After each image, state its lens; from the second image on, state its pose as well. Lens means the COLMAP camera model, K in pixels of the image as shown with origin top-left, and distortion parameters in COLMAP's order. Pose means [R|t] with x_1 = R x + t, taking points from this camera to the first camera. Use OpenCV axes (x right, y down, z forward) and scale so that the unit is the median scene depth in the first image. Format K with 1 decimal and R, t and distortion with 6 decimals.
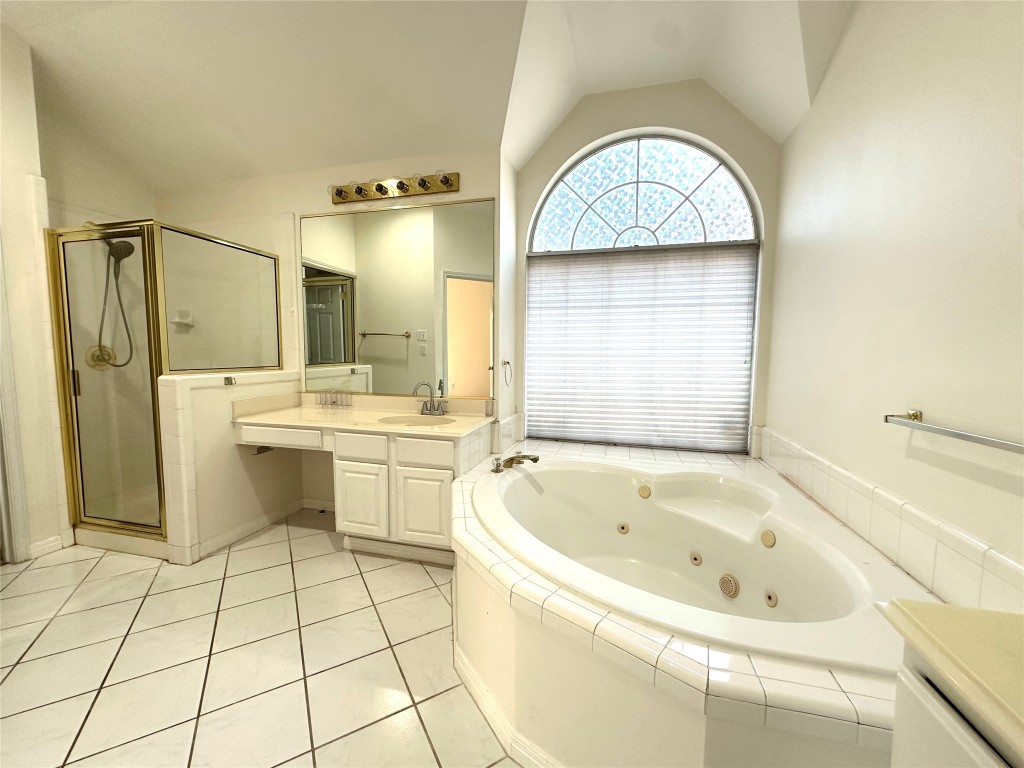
lens RADIAL K [[406.7, 0, 509.8], [0, 406.7, 383.0], [0, 0, 1]] dist [-0.000477, 0.000099]
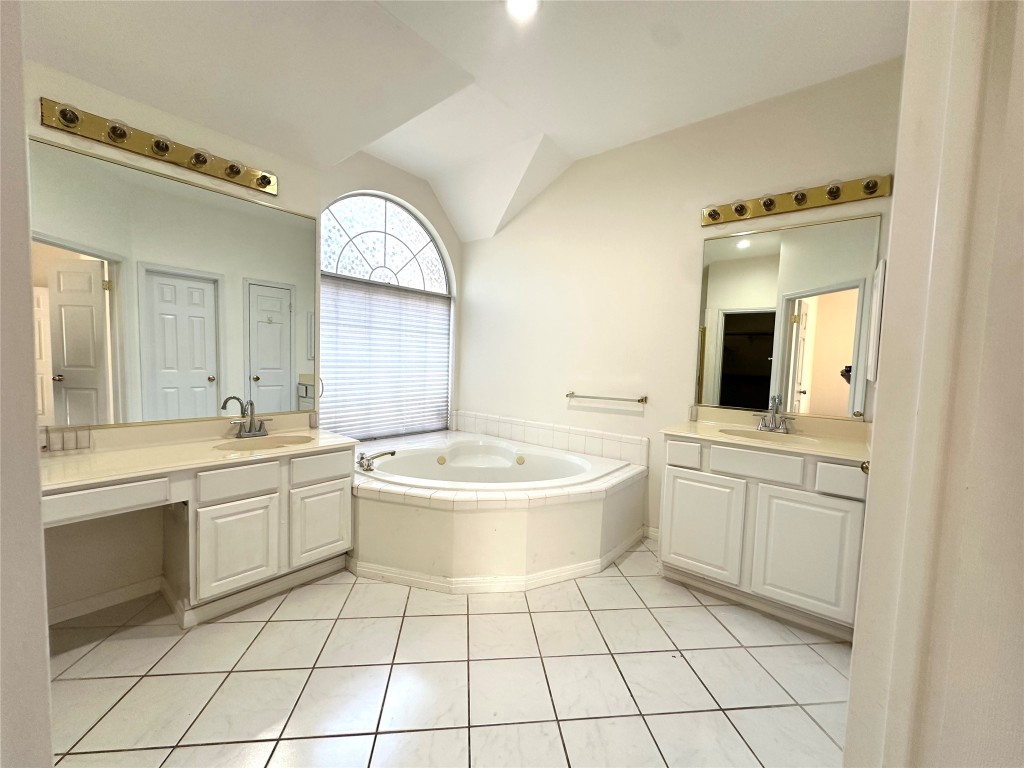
lens RADIAL K [[406.7, 0, 508.6], [0, 406.7, 386.6], [0, 0, 1]] dist [-0.000477, 0.000099]
pose [[0.418652, -0.051892, 0.906663, -0.735616], [0.043922, 0.998355, 0.036859, -0.037853], [-0.907084, 0.024391, 0.420243, 0.116115]]
